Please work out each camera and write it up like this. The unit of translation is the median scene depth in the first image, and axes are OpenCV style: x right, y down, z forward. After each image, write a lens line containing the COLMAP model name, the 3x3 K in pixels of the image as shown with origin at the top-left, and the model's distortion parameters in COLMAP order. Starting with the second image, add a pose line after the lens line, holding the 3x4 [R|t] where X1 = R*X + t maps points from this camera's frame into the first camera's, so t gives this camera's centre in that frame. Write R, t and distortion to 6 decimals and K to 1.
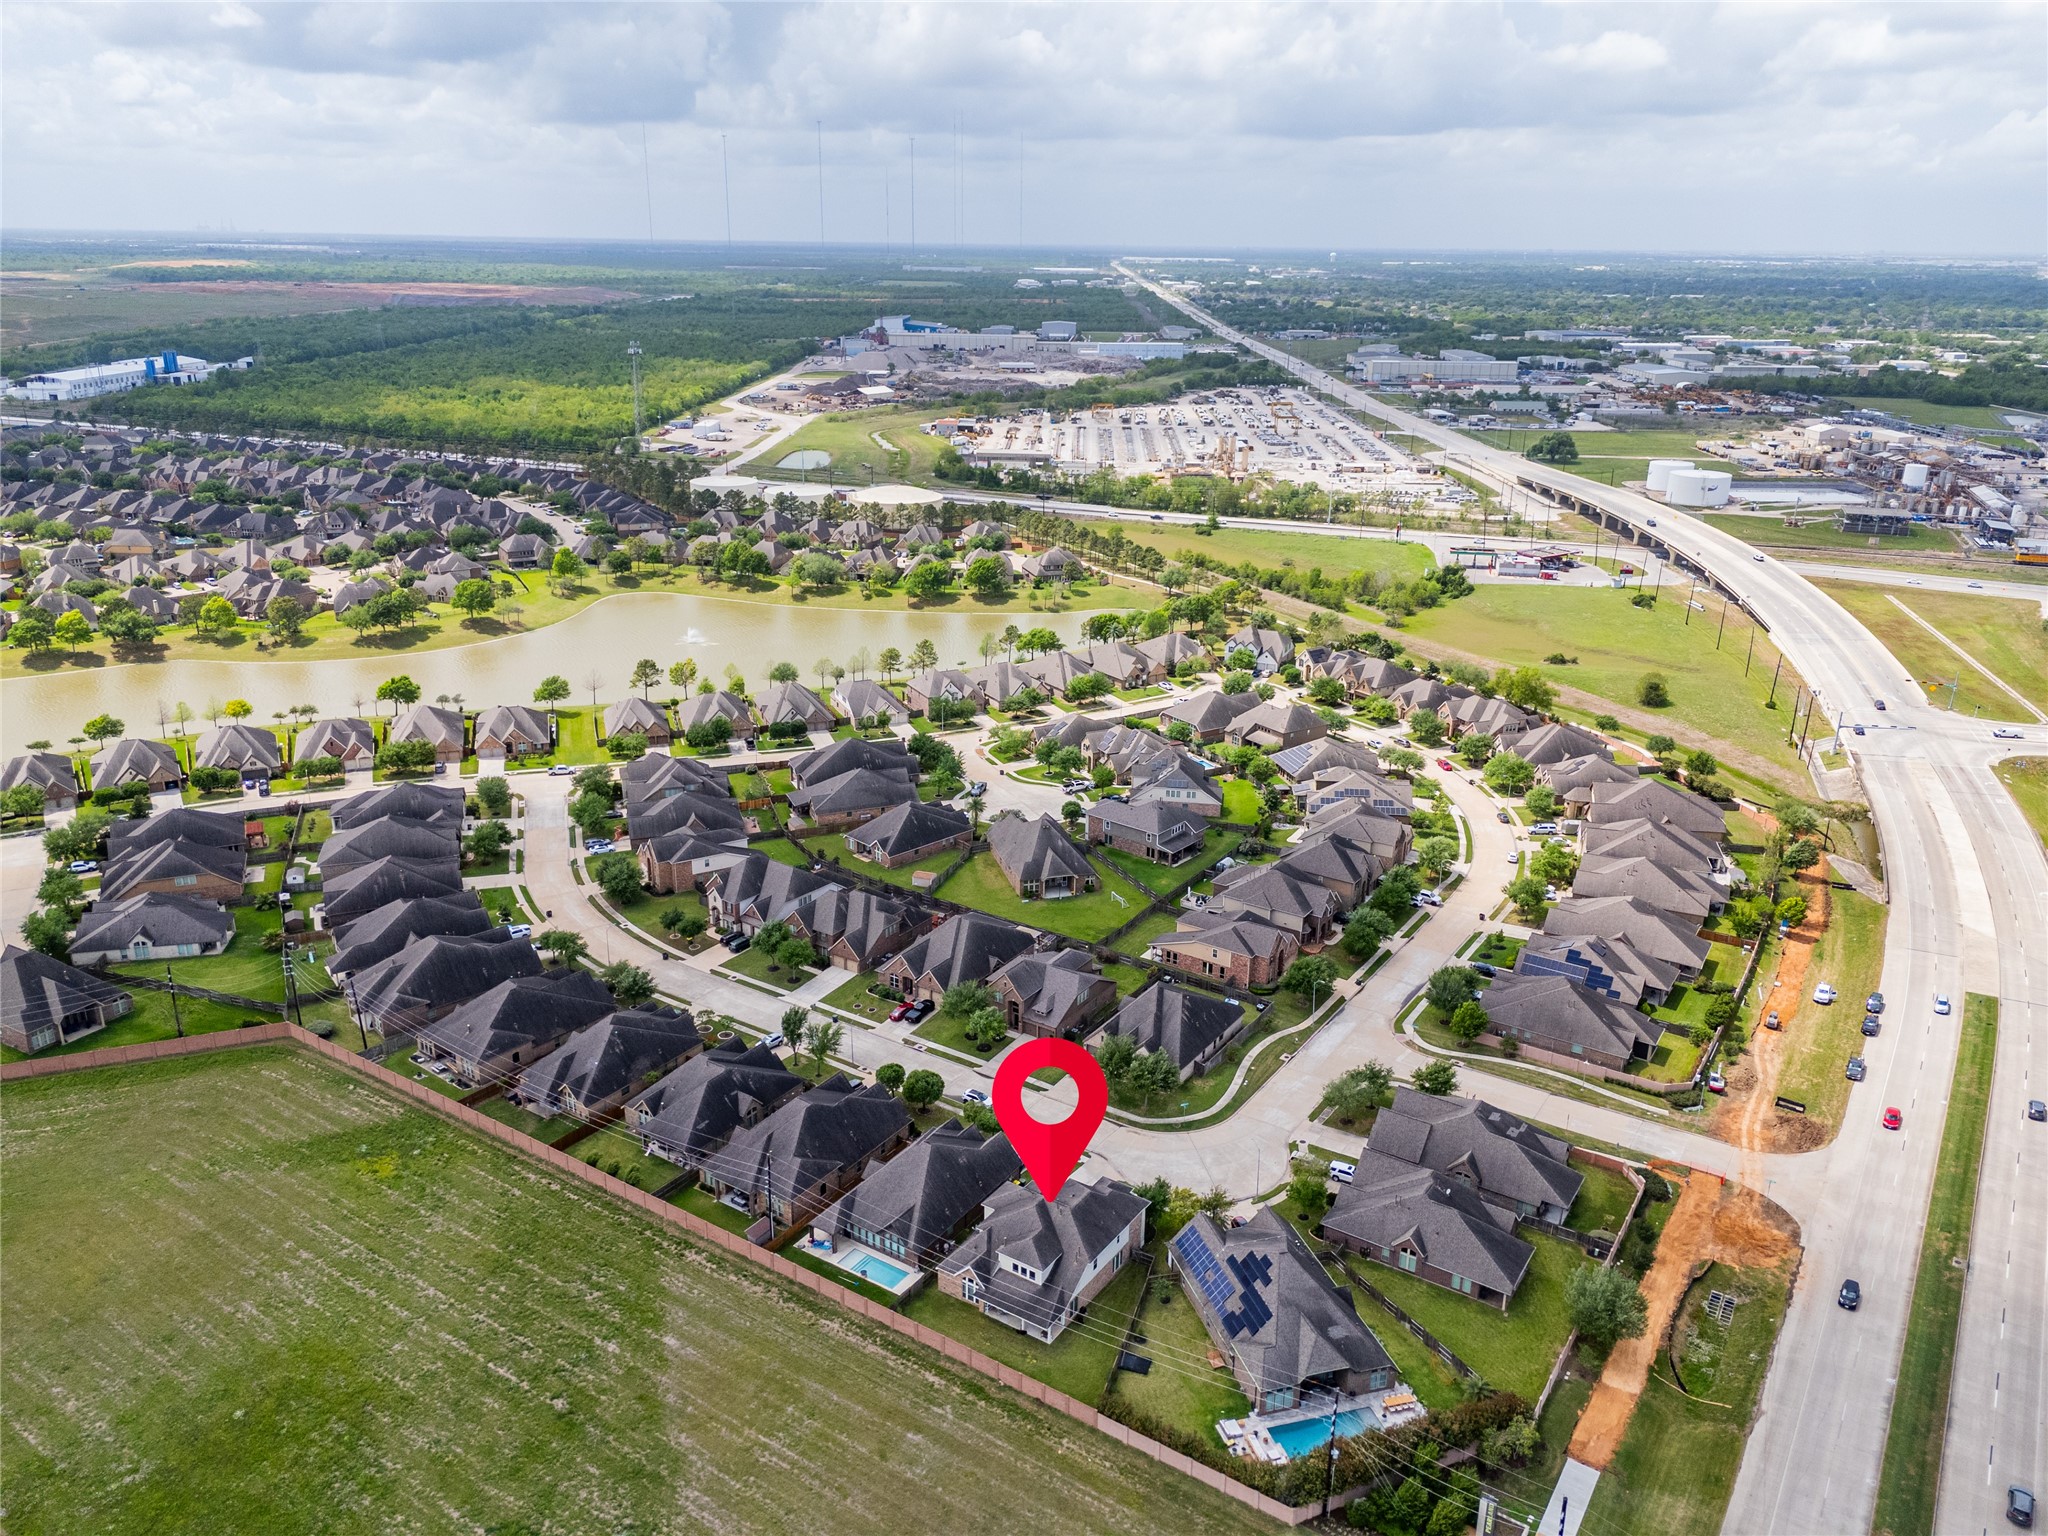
lens RADIAL K [[1513.9, 0, 1024.0], [0, 1513.9, 768.0], [0, 0, 1]] dist [0.055845, -0.000043]
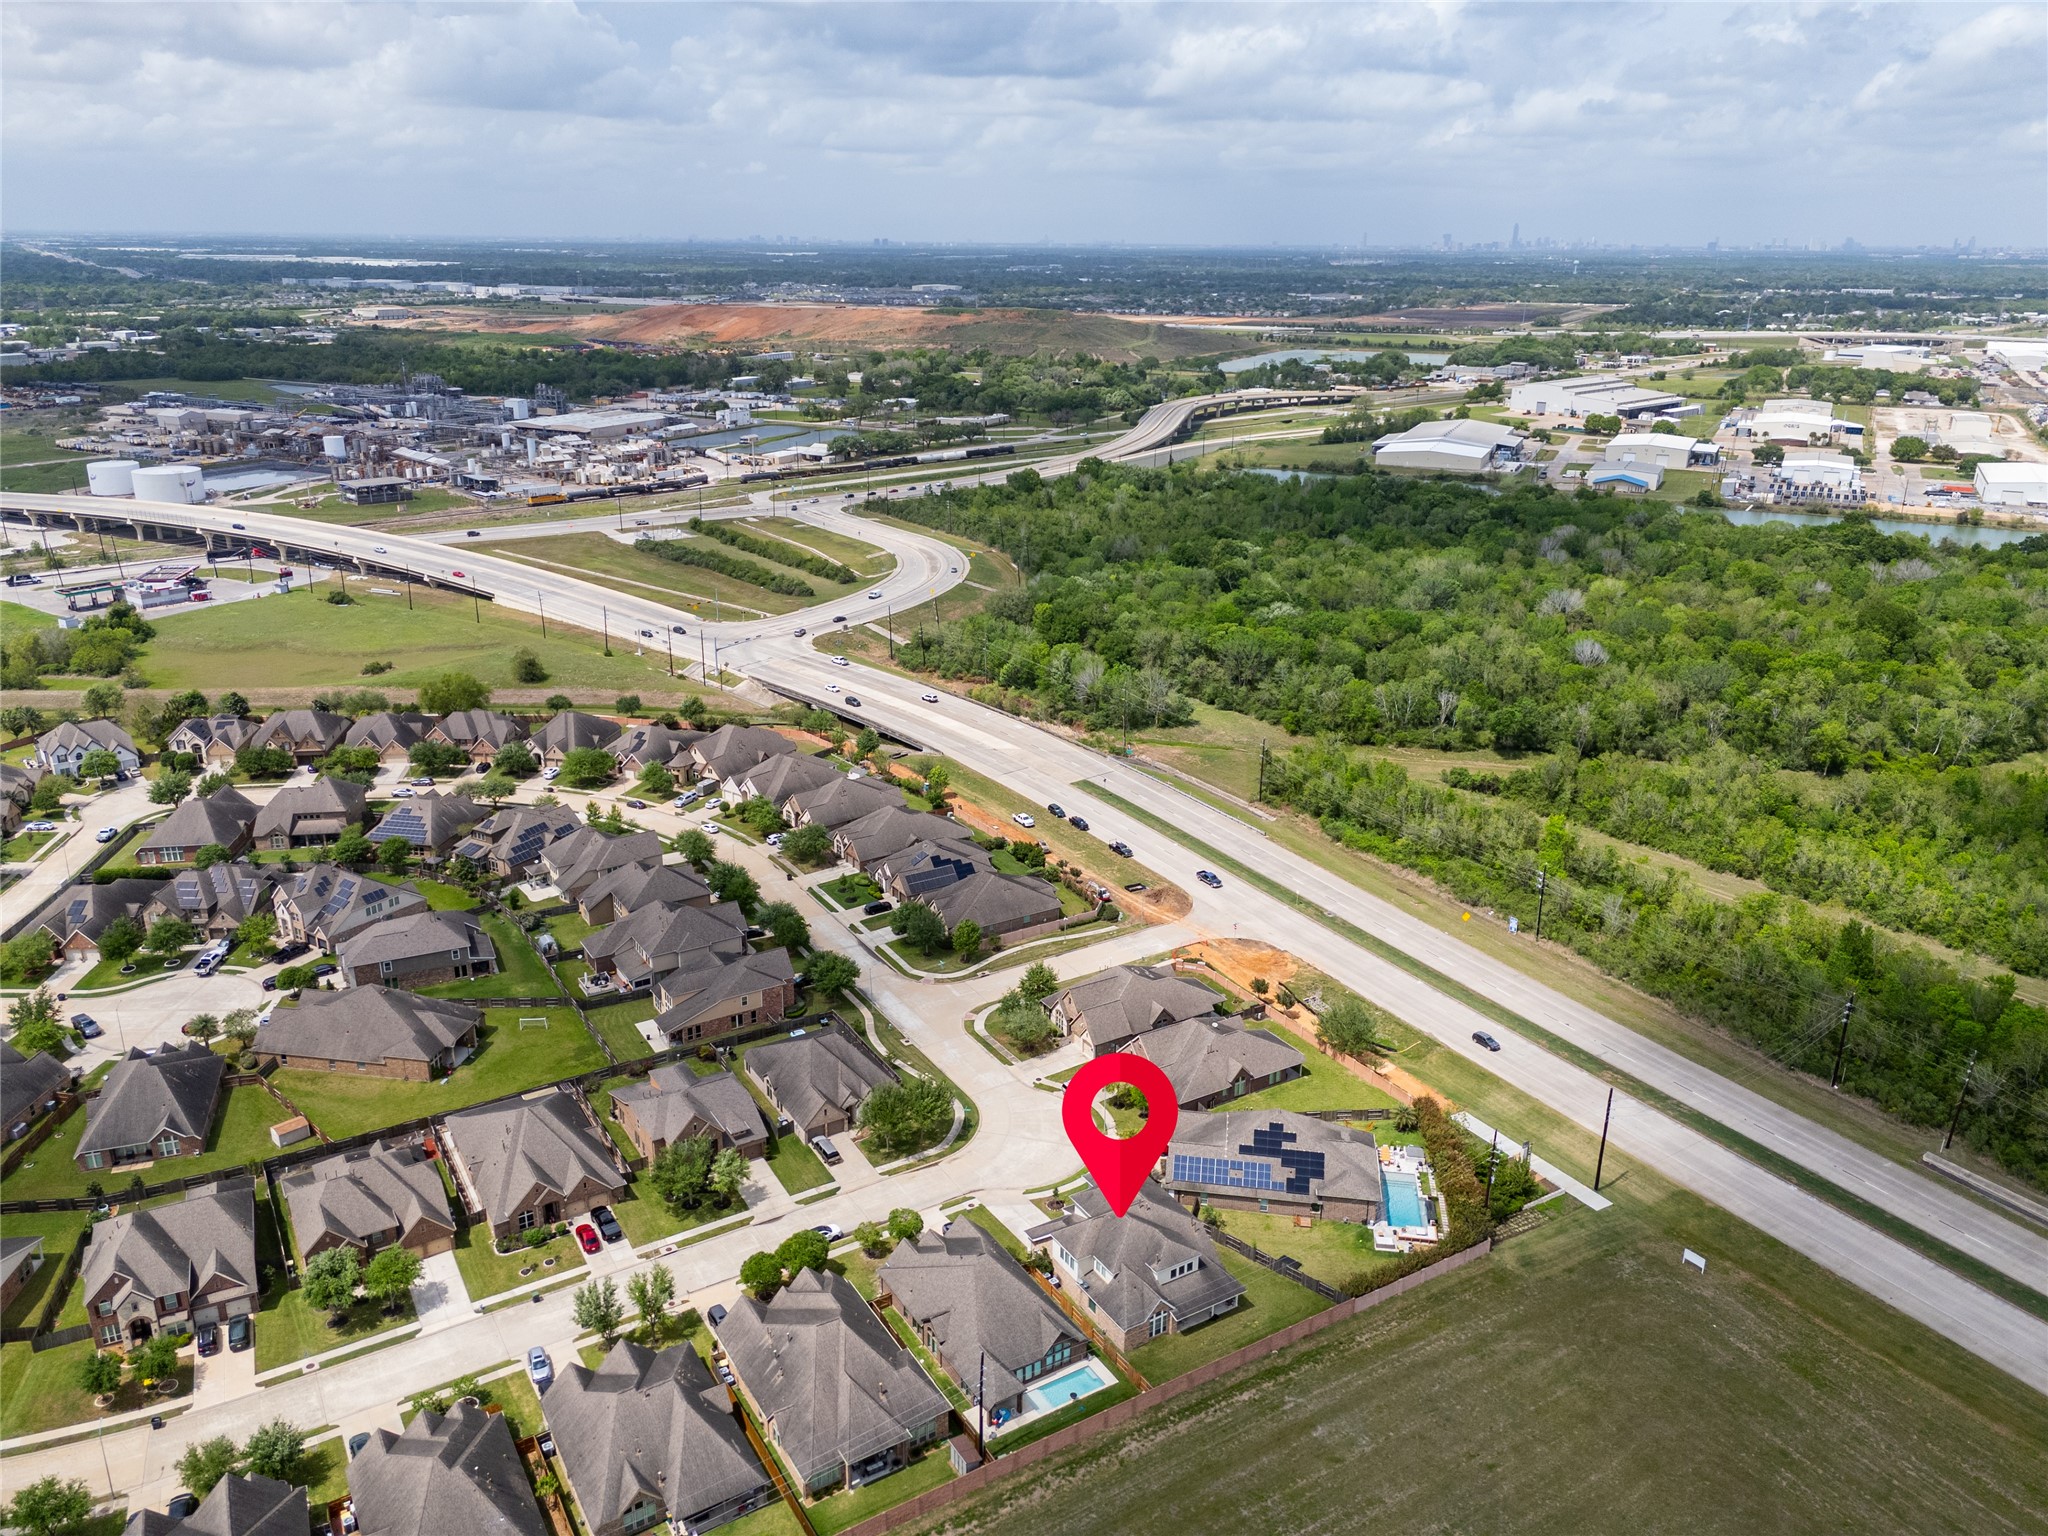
lens RADIAL K [[1513.9, 0, 1024.0], [0, 1513.9, 768.0], [0, 0, 1]] dist [0.055845, -0.000043]
pose [[0.420769, -0.307735, 0.853377, -0.787135], [0.295020, 0.935989, 0.192062, -0.198104], [-0.857856, 0.170950, 0.484623, 0.542129]]
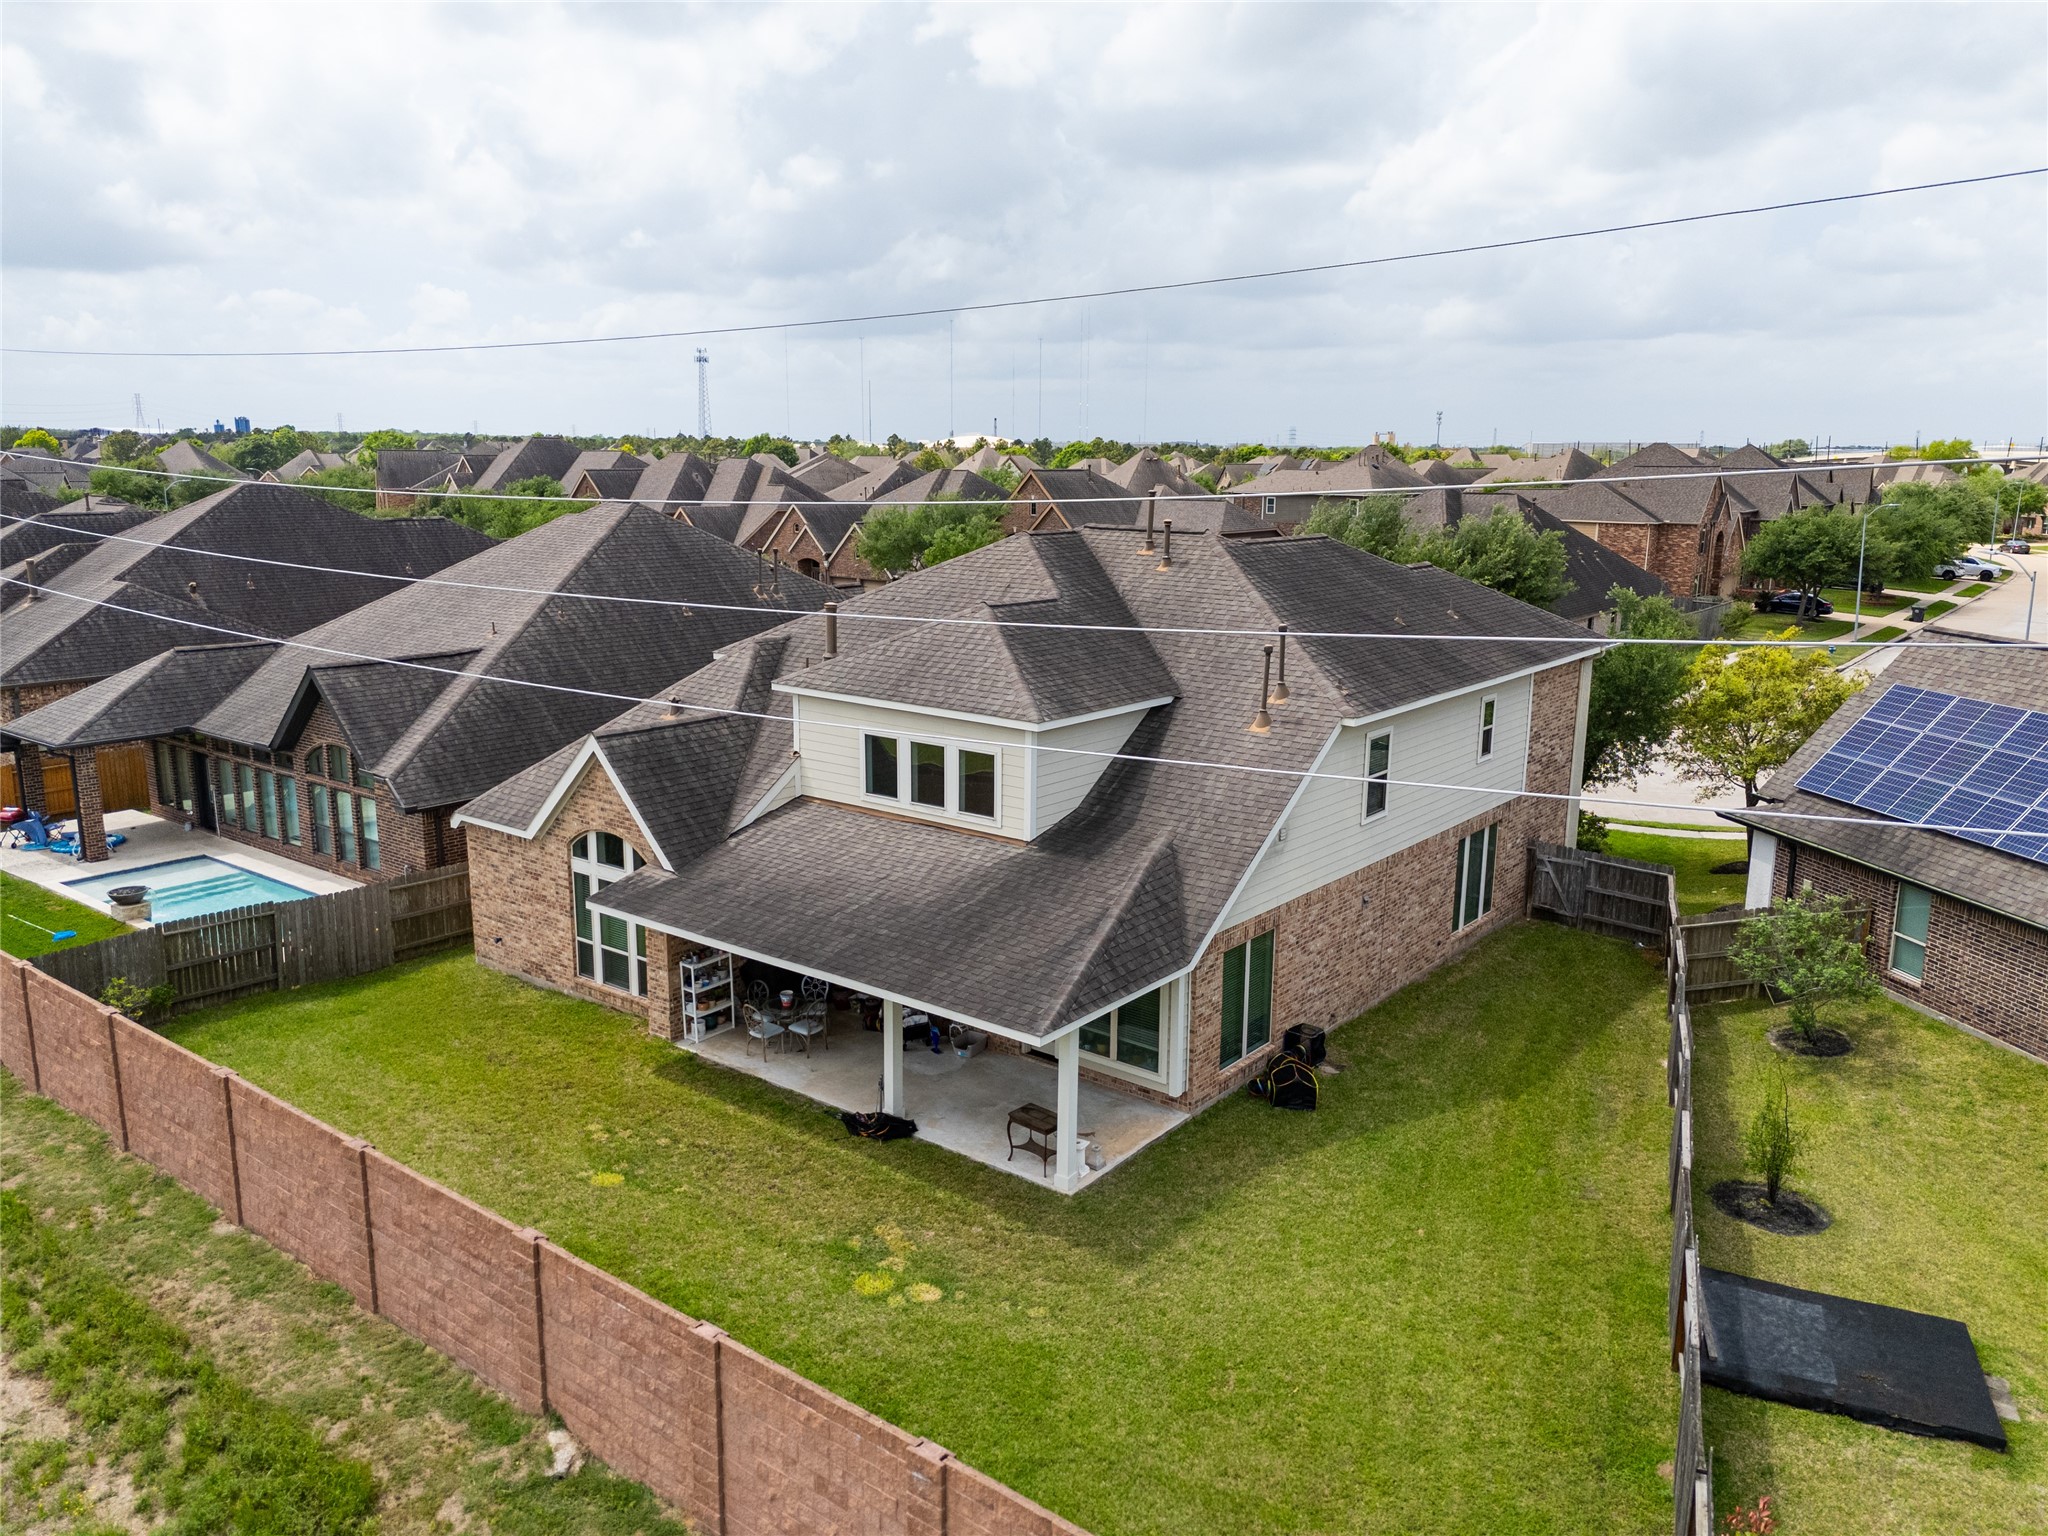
lens RADIAL K [[1513.9, 0, 1024.0], [0, 1513.9, 768.0], [0, 0, 1]] dist [0.055845, -0.000043]
pose [[0.997339, 0.018487, -0.070523, 0.020571], [-0.026783, 0.992584, -0.118571, 0.342967], [0.067808, 0.120144, 0.990438, 0.832732]]
